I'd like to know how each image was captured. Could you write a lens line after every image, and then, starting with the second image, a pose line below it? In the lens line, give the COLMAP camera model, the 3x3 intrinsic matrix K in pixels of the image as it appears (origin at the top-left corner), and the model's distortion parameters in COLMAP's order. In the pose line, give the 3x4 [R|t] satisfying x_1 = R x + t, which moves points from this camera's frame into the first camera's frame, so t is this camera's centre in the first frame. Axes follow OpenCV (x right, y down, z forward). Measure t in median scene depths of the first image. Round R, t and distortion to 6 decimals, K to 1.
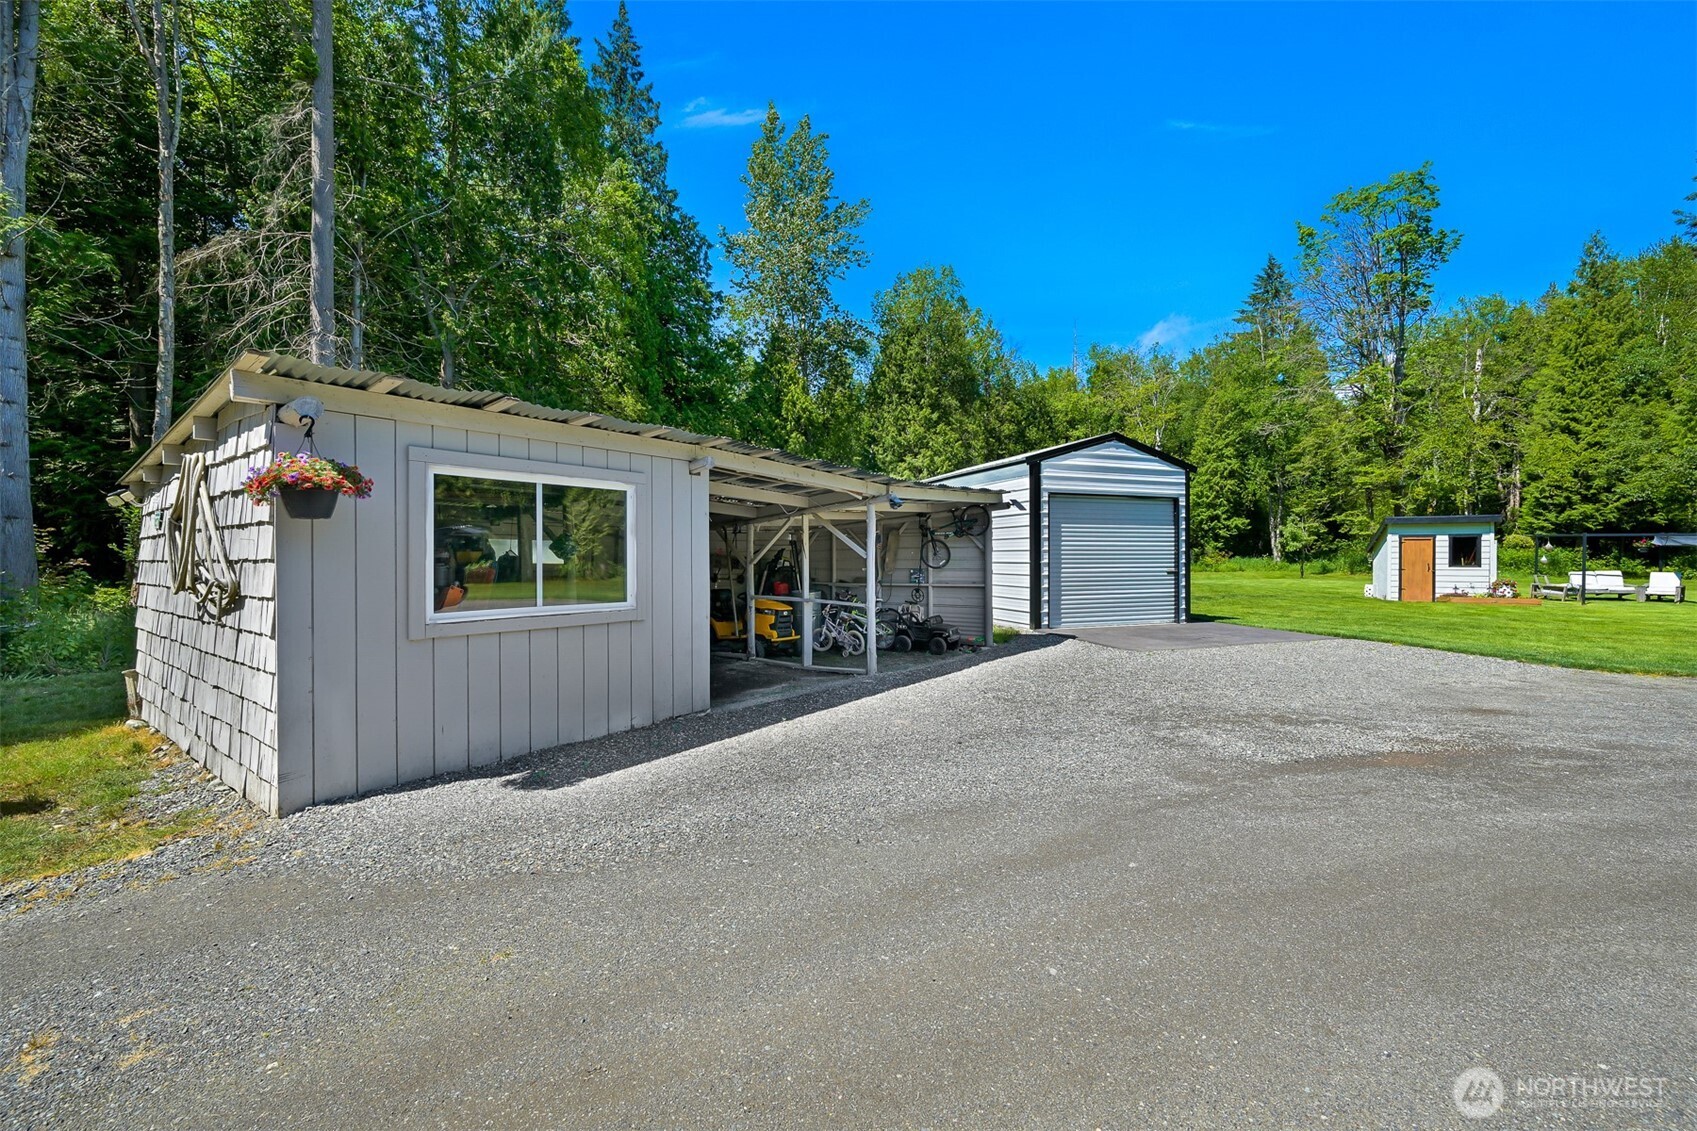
lens RADIAL K [[662.6, 0, 852.2], [0, 662.6, 560.1], [0, 0, 1]] dist [0.000744, 0.000041]
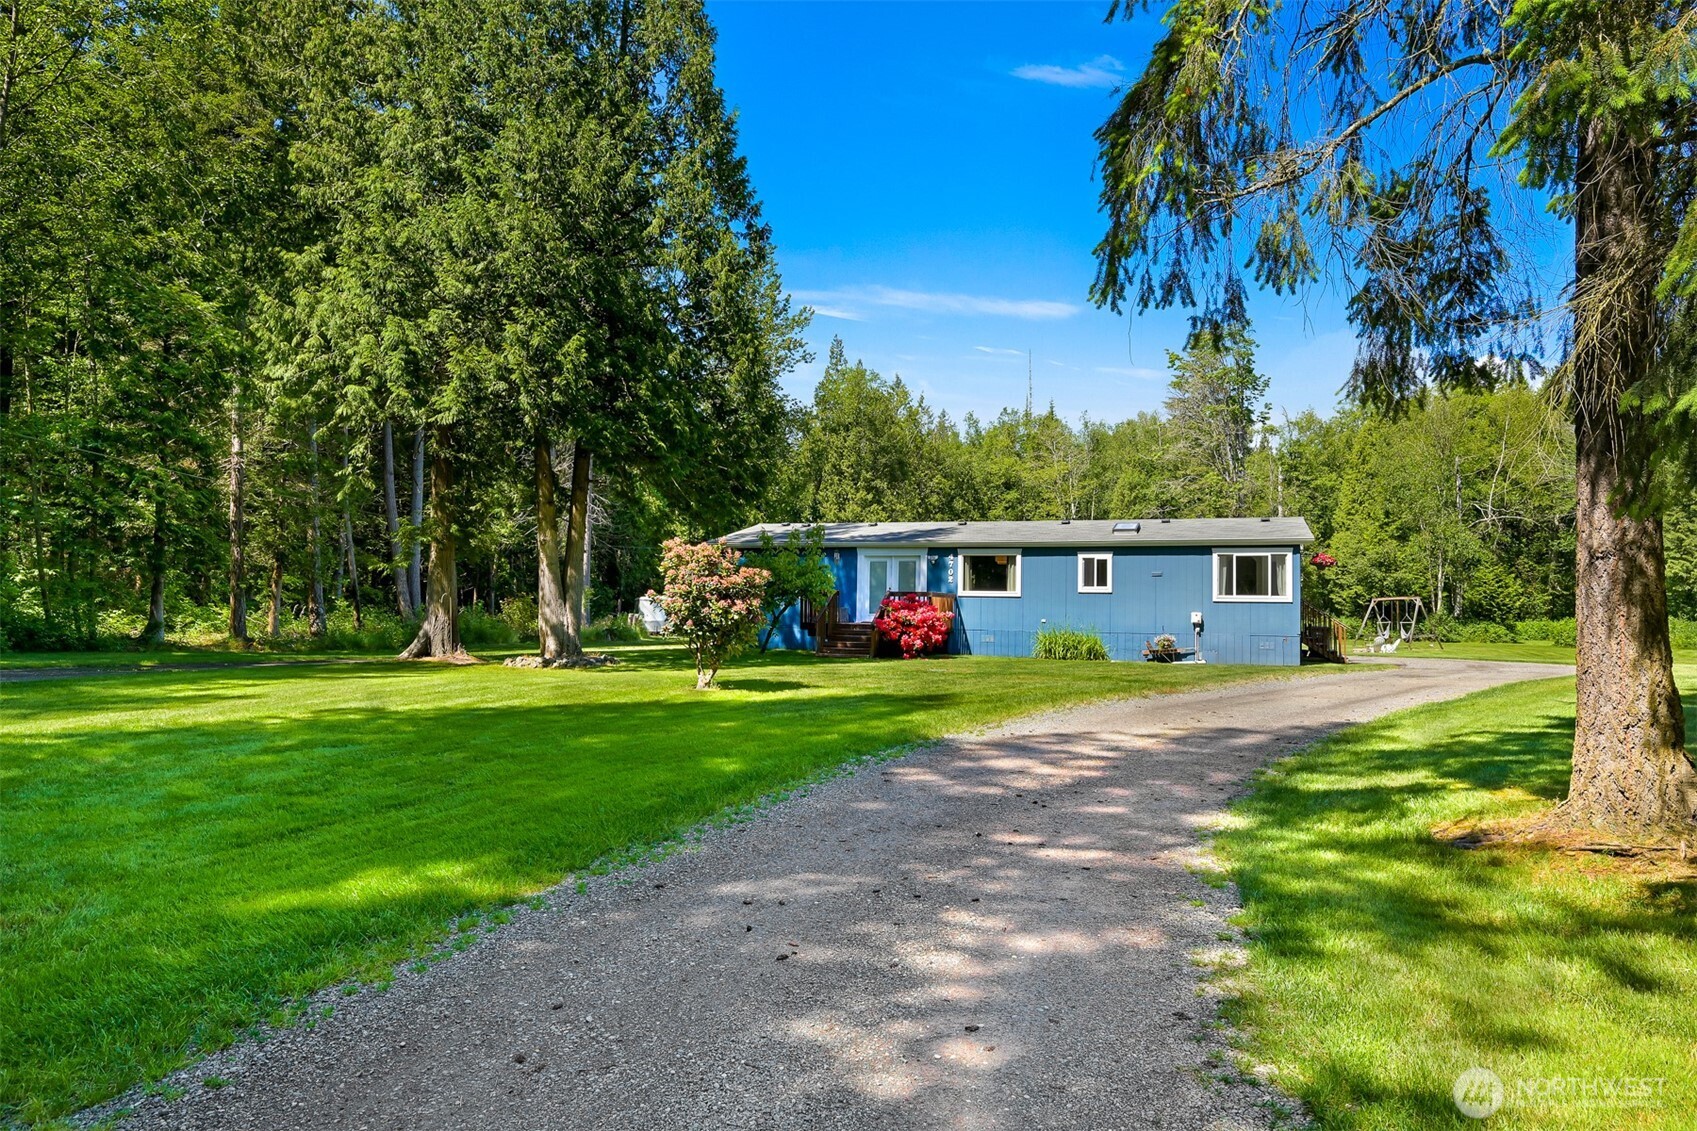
lens RADIAL K [[1068.6, 0, 848.5], [0, 1068.6, 565.5], [0, 0, 1]] dist [0.001699, 0.000231]
pose [[0.993256, 0.024439, 0.113336, -0.137427], [-0.017206, 0.997778, -0.064369, 0.029755], [-0.114657, 0.061985, 0.991469, -0.963662]]
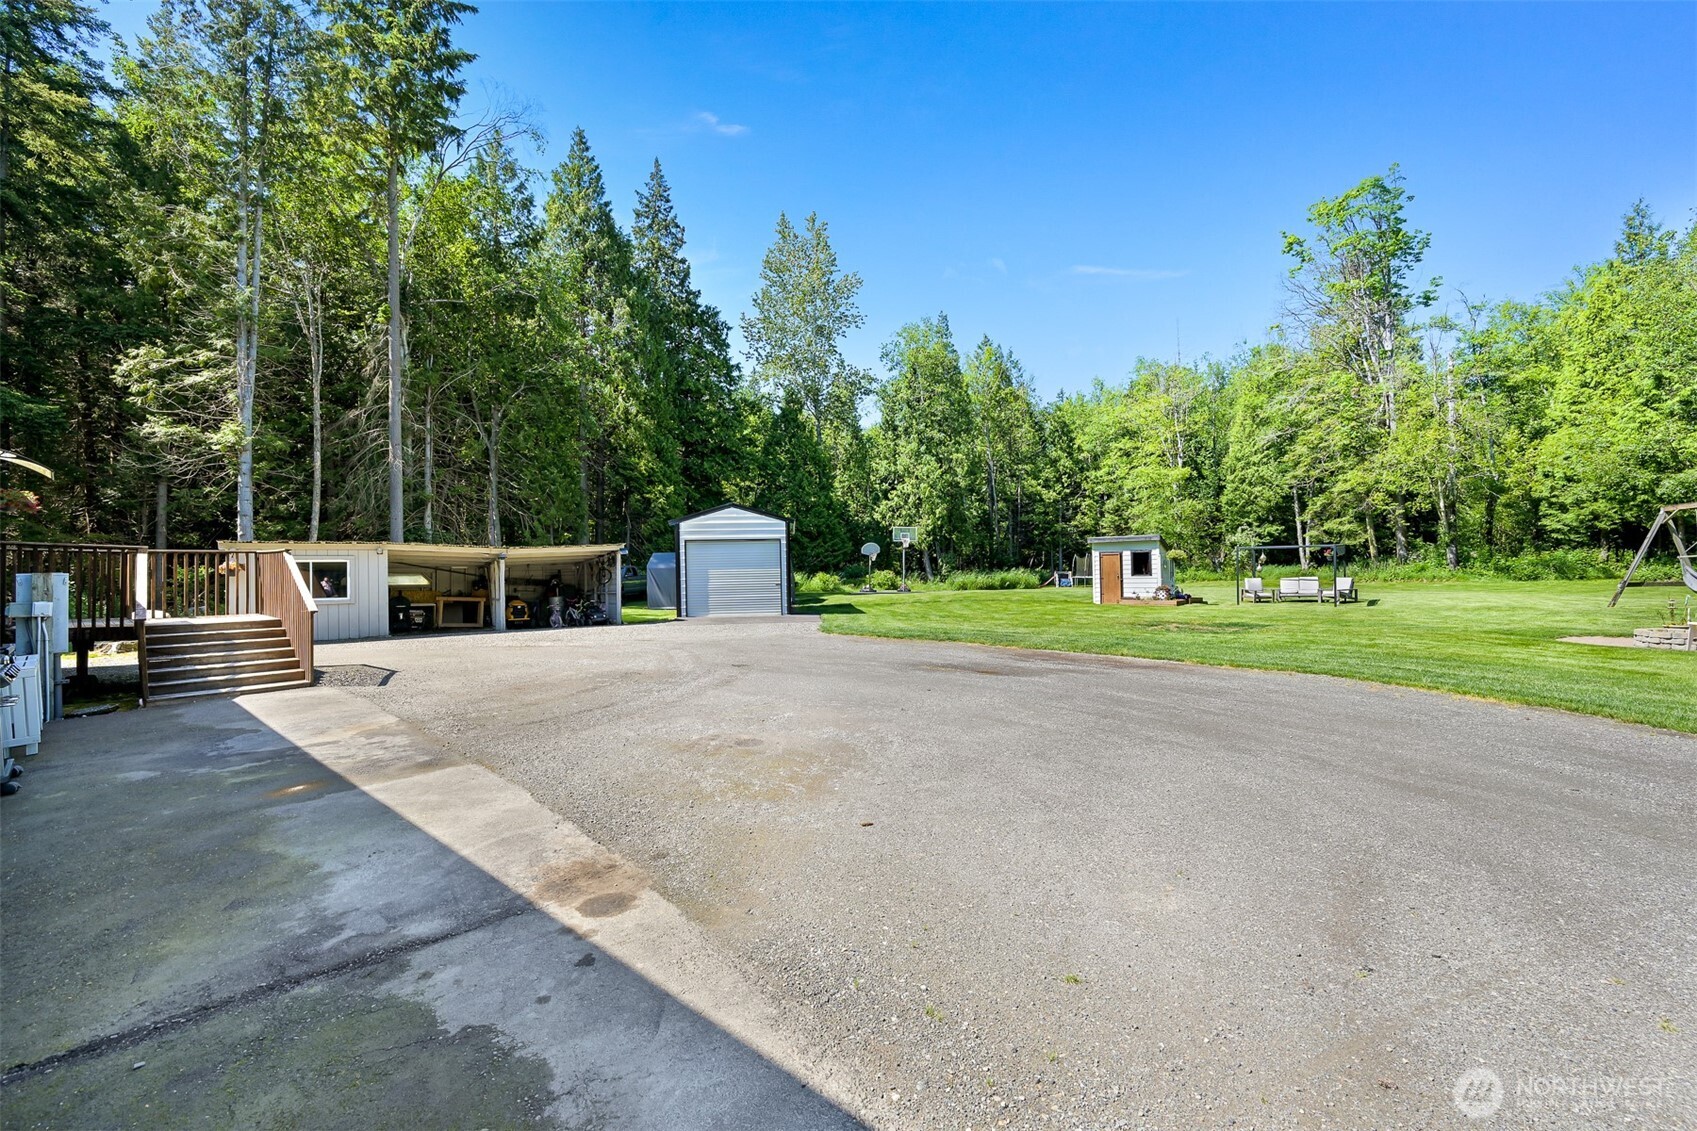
lens RADIAL K [[674.0, 0, 847.3], [0, 674.0, 563.7], [0, 0, 1]] dist [-0.000528, -0.000012]
pose [[0.964599, -0.019979, -0.262962, 0.335181], [0.016134, 0.999729, -0.016773, -0.000251], [0.263226, 0.011936, 0.964660, -0.177016]]
